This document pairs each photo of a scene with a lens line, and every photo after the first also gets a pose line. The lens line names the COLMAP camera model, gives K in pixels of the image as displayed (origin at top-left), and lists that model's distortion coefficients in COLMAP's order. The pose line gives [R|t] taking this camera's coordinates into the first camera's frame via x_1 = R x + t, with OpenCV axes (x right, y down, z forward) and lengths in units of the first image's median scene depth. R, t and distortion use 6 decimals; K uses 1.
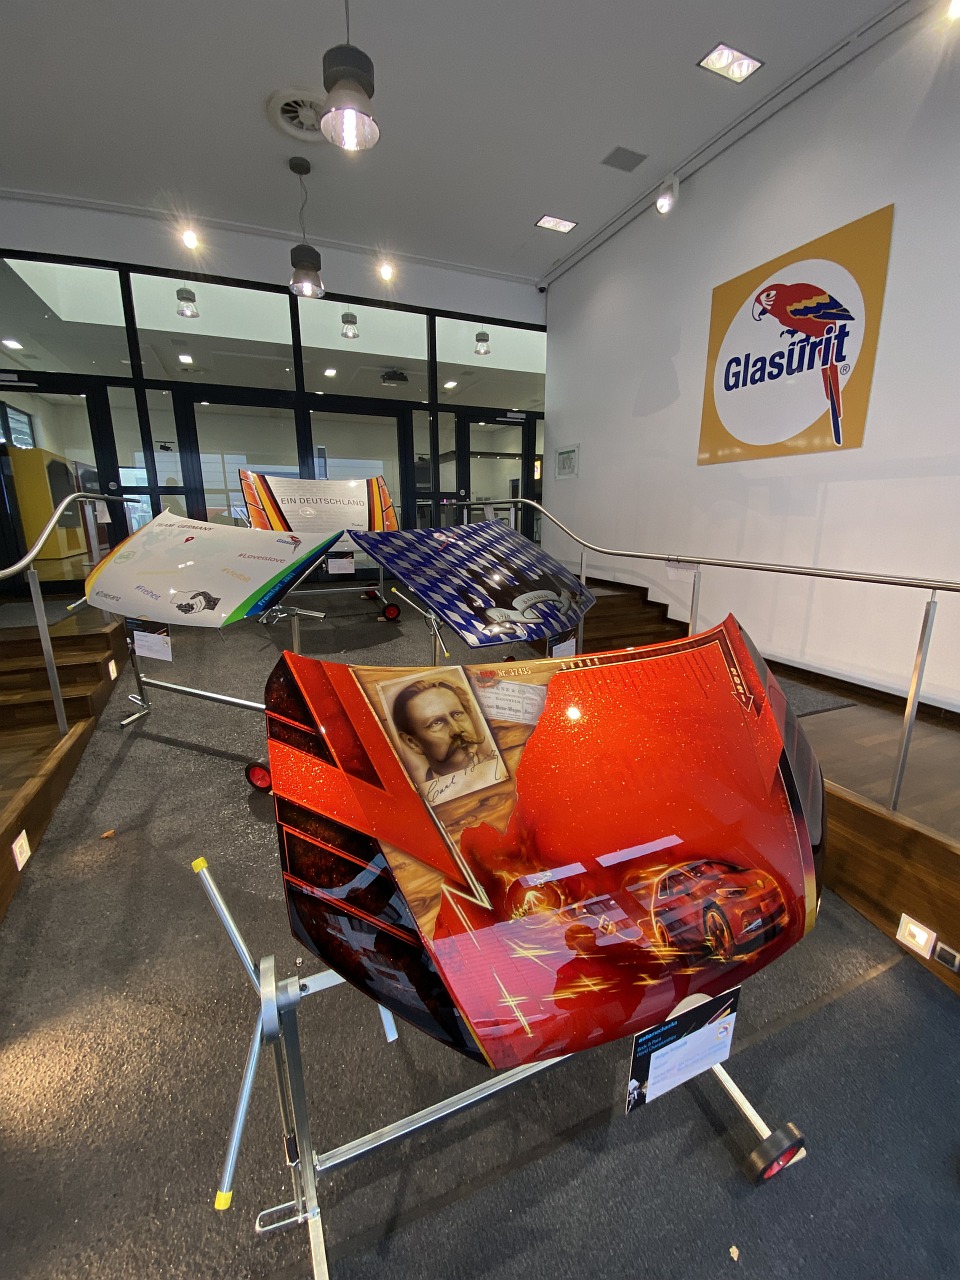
lens RADIAL K [[526.1, 0, 477.1], [0, 526.1, 638.5], [0, 0, 1]] dist [-0.013996, -0.006383]
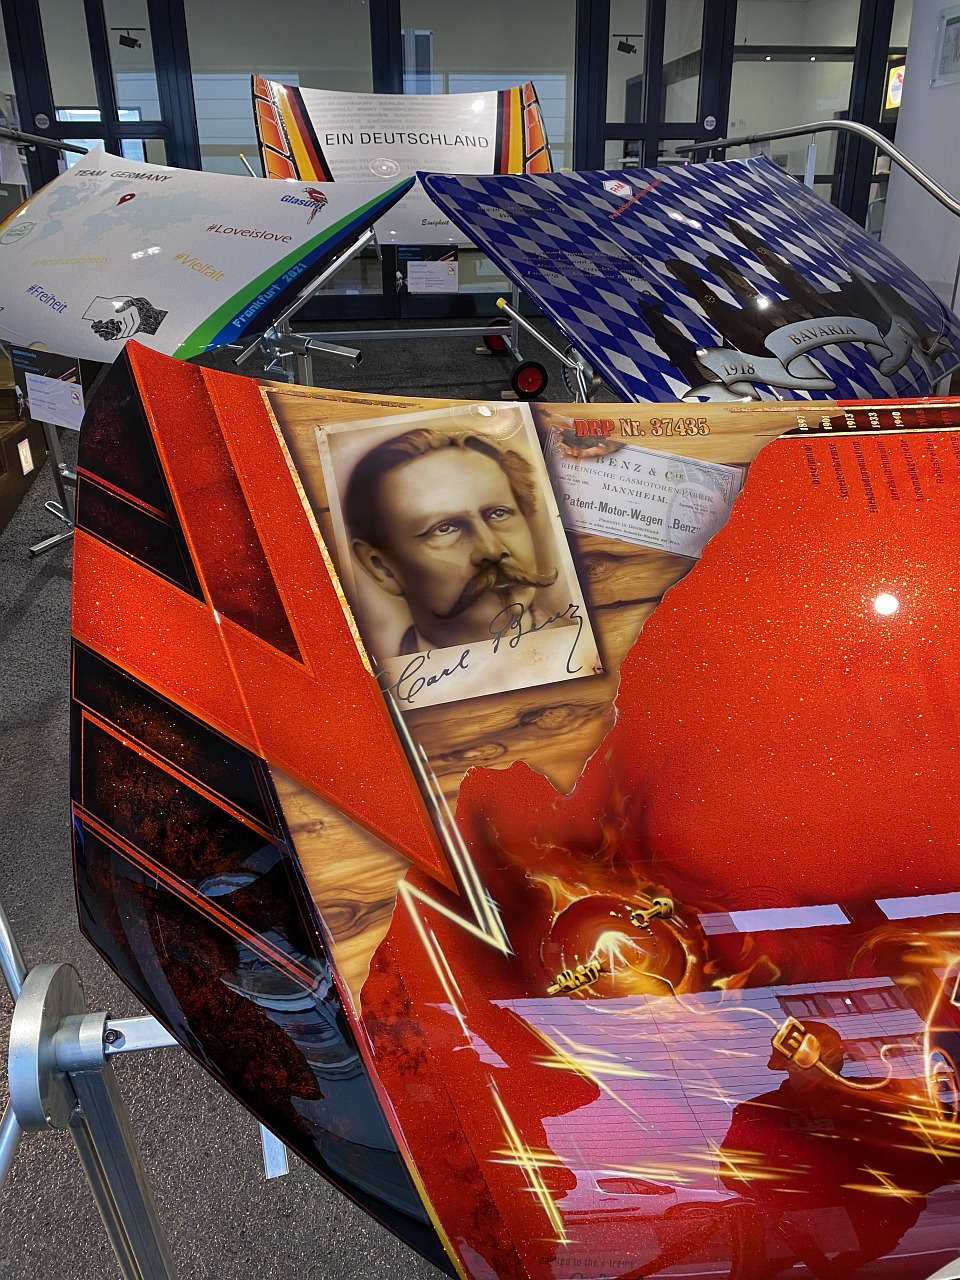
lens RADIAL K [[979.2, 0, 478.1], [0, 979.2, 649.8], [0, 0, 1]] dist [0.011053, -0.021340]
pose [[0.963124, 0.099141, -0.250126, 0.153747], [-0.051980, 0.980685, 0.188558, 0.103890], [0.263989, -0.168604, 0.949675, 0.232000]]
